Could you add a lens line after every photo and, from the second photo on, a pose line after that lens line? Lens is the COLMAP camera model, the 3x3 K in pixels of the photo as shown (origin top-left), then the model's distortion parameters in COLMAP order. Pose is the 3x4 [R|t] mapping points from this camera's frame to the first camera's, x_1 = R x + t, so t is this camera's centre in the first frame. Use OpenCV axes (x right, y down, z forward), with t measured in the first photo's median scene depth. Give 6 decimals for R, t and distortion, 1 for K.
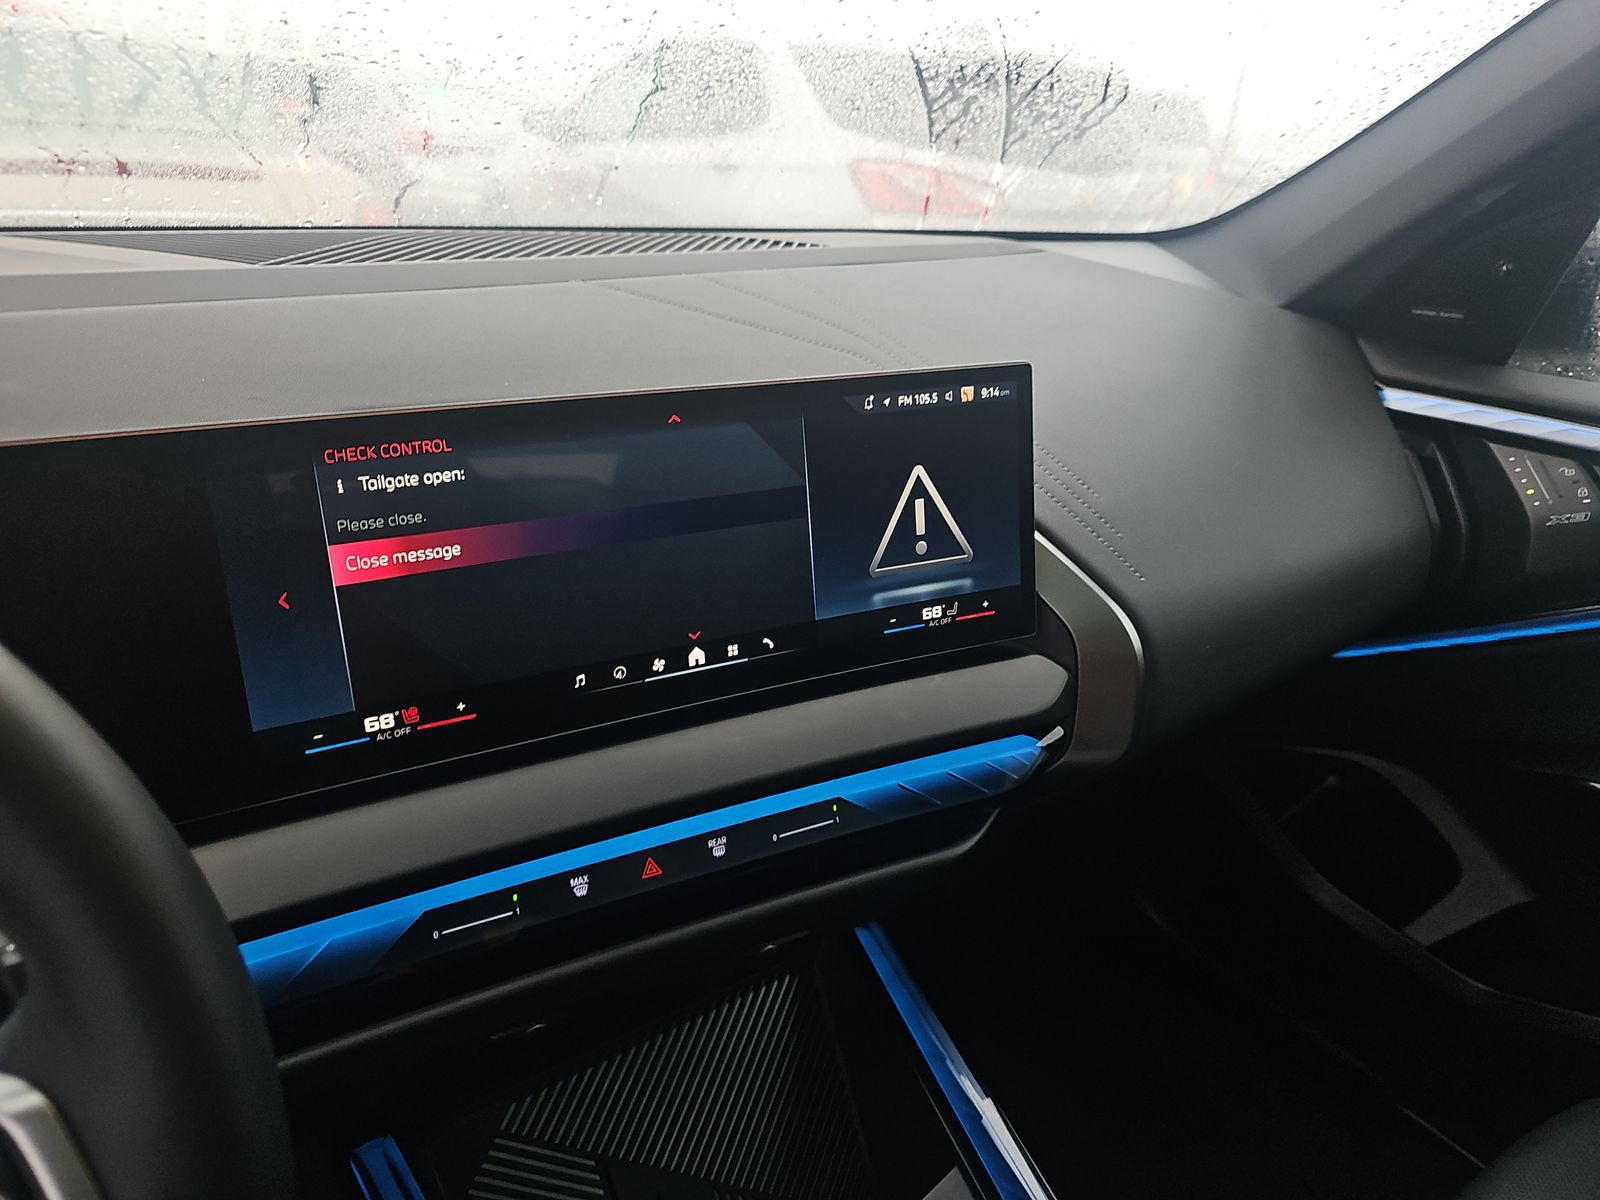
lens RADIAL K [[1079.2, 0, 800.0], [0, 1079.2, 600.0], [0, 0, 1]] dist [0.004798, 0.001597]
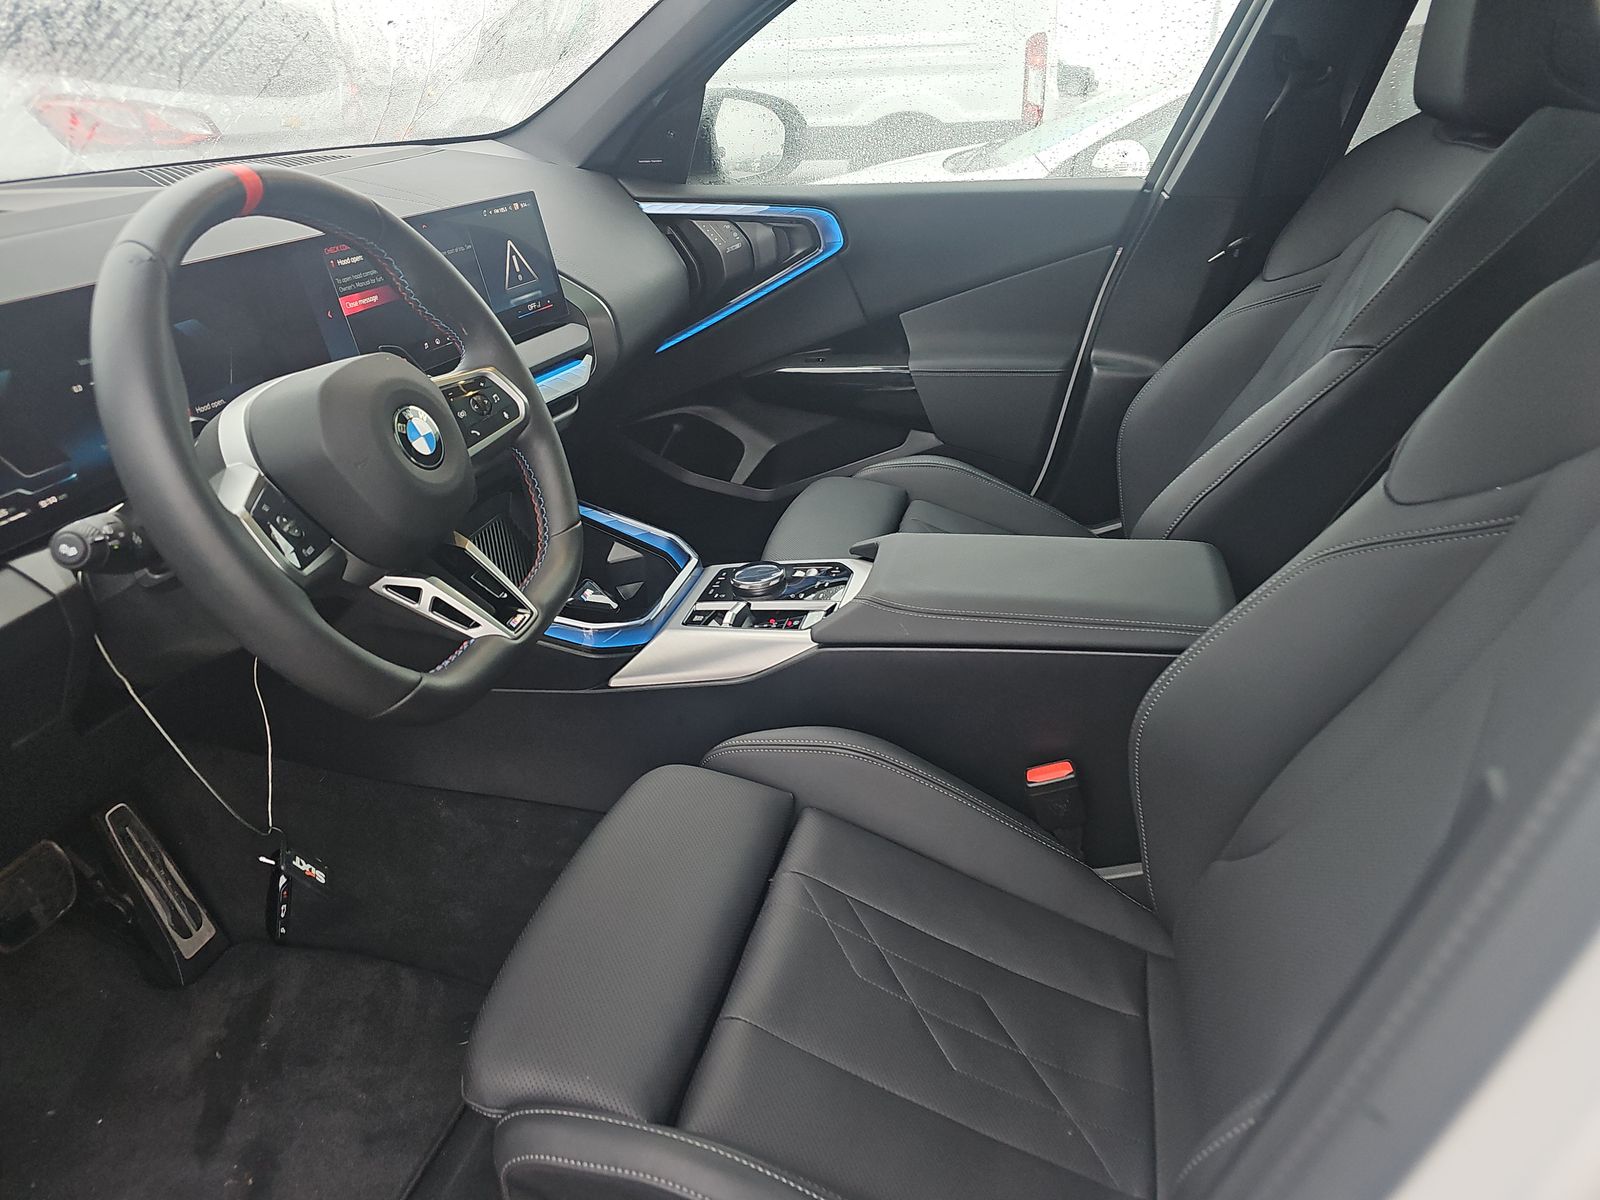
lens RADIAL K [[967.3, 0, 800.0], [0, 967.3, 600.0], [0, 0, 1]] dist [-0.002522, -0.000493]
pose [[0.746462, -0.358970, 0.560299, -0.566821], [0.291145, 0.933328, 0.210081, 0.224049], [-0.598355, 0.006311, 0.801206, -0.674822]]
